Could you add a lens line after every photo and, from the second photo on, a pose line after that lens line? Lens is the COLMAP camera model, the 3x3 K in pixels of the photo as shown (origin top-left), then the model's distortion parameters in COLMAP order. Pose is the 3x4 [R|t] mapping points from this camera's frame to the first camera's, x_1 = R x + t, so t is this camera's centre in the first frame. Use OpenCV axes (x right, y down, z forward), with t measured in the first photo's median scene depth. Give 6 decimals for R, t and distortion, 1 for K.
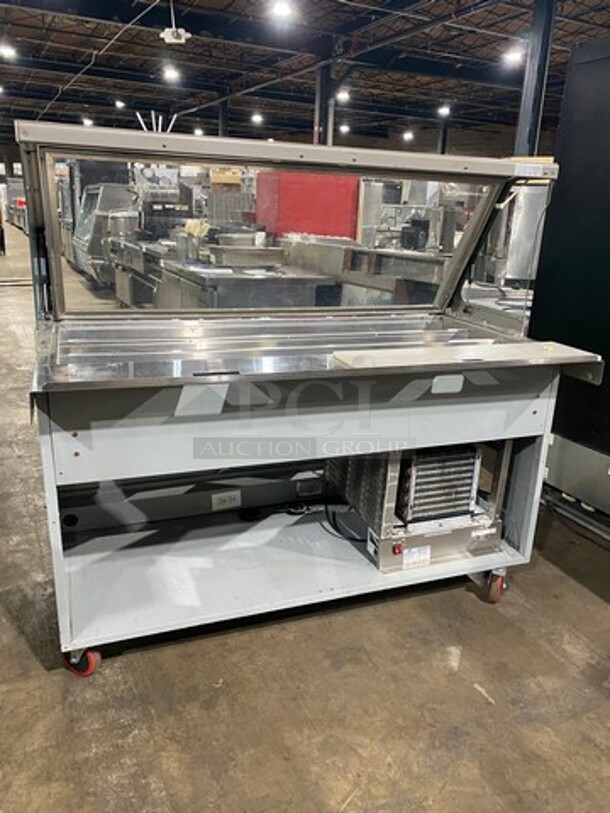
lens RADIAL K [[614.0, 0, 305.5], [0, 614.0, 406.1], [0, 0, 1]] dist [0.020502, -0.007294]
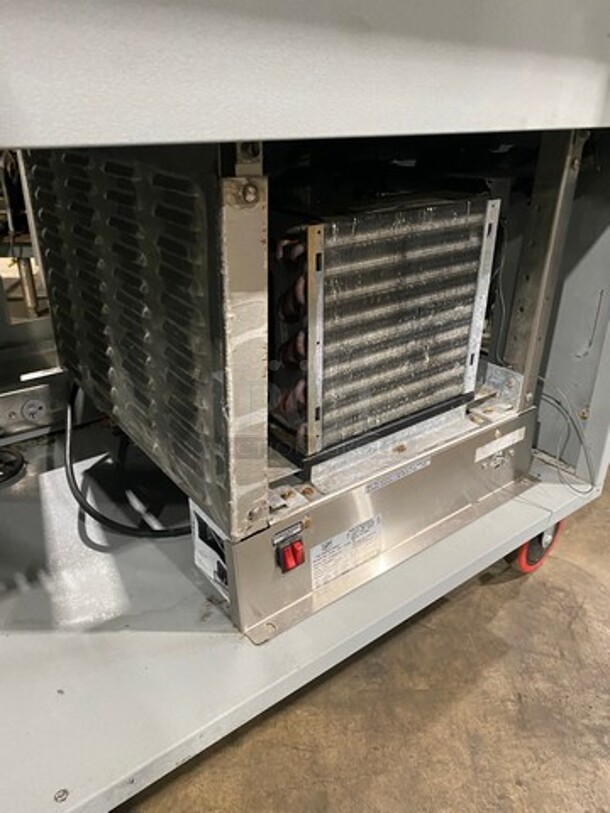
lens RADIAL K [[614.0, 0, 304.2], [0, 614.0, 403.7], [0, 0, 1]] dist [0.020502, -0.007294]
pose [[0.958706, -0.157881, 0.236553, 0.093197], [0.117557, 0.977367, 0.175880, 0.104034], [-0.258967, -0.140809, 0.955567, 0.702913]]
